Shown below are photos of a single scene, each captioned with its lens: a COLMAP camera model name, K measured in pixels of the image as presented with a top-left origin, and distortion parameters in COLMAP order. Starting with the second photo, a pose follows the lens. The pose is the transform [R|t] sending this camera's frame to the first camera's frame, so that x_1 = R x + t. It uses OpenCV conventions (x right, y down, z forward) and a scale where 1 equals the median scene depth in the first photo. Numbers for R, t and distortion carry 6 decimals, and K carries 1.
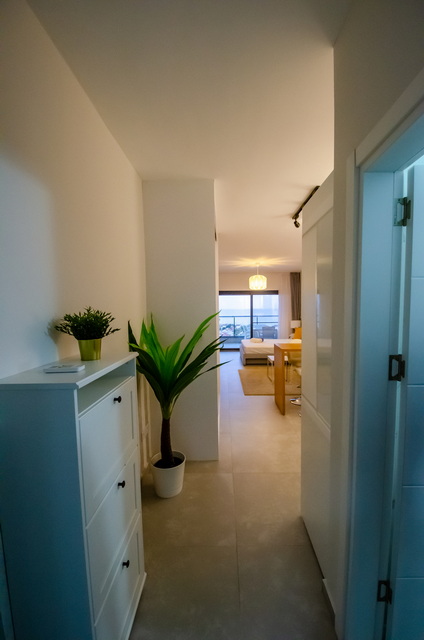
lens RADIAL K [[278.8, 0, 222.3], [0, 278.8, 328.9], [0, 0, 1]] dist [0.008761, -0.019208]
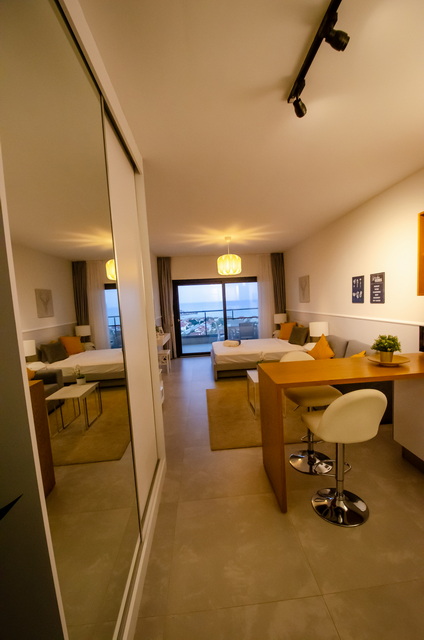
lens RADIAL K [[278.8, 0, 222.3], [0, 278.8, 328.9], [0, 0, 1]] dist [0.008761, -0.019208]
pose [[0.995940, -0.046734, 0.076936, 0.038114], [0.044704, 0.998611, 0.027900, -0.017144], [-0.078133, -0.024347, 0.996646, 0.229116]]
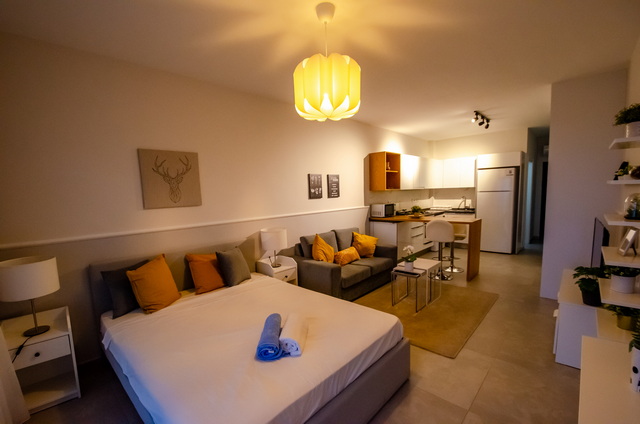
lens RADIAL K [[278.8, 0, 310.9], [0, 278.8, 222.9], [0, 0, 1]] dist [0.008761, -0.019208]
pose [[-0.715394, -0.041654, 0.697479, -0.041516], [0.093672, 0.983493, 0.154814, -0.071292], [-0.692414, 0.176087, -0.699683, 1.020265]]
